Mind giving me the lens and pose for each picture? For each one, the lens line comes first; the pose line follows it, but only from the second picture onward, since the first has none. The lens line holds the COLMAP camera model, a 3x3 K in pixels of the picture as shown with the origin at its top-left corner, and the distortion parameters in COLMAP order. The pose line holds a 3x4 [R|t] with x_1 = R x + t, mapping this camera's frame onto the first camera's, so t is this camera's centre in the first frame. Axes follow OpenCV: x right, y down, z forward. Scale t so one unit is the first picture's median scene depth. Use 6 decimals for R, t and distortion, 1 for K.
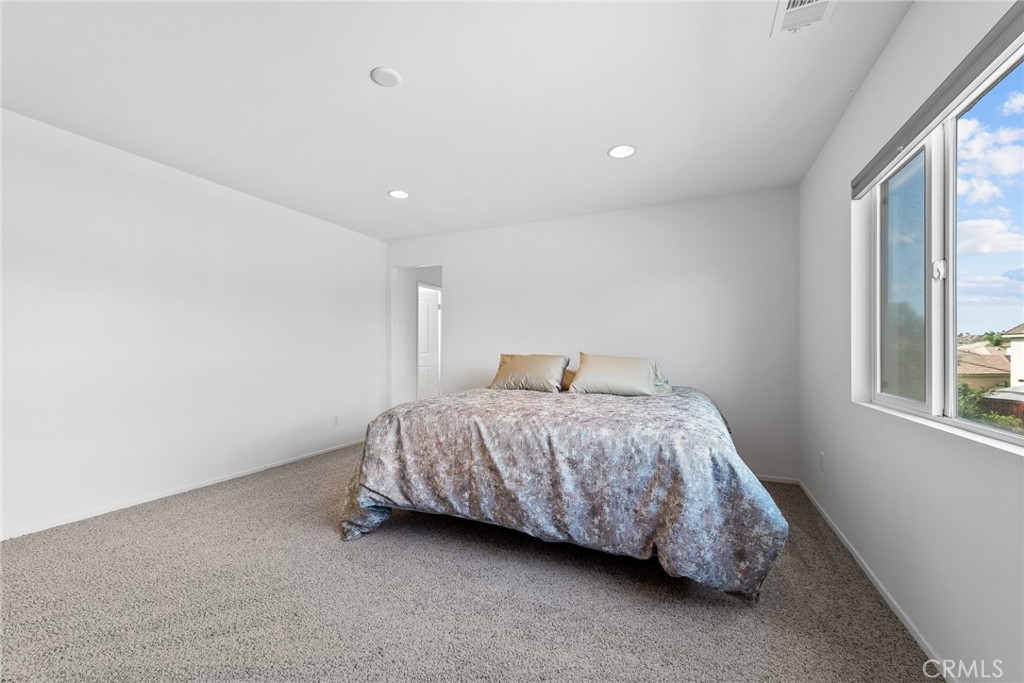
lens RADIAL K [[410.2, 0, 513.0], [0, 410.2, 345.9], [0, 0, 1]] dist [0.003593, -0.001559]
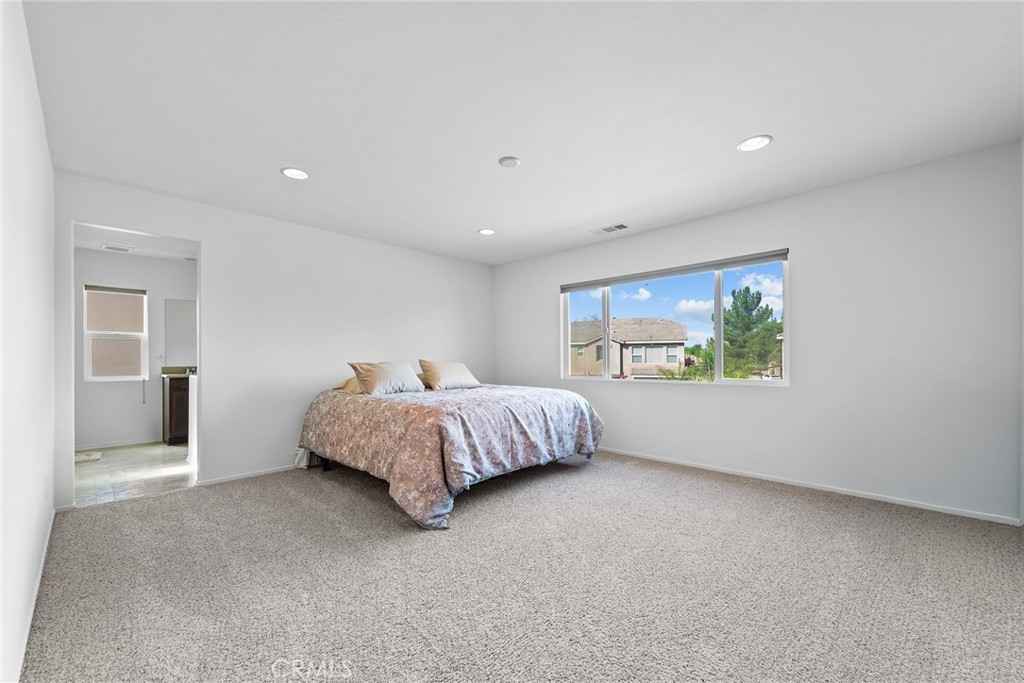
lens RADIAL K [[410.2, 0, 514.3], [0, 410.2, 348.4], [0, 0, 1]] dist [0.003593, -0.001559]
pose [[0.327411, 0.017474, 0.944720, -1.538604], [-0.004786, 0.999847, -0.016835, 0.000588], [-0.944870, 0.000991, 0.327445, 0.501249]]
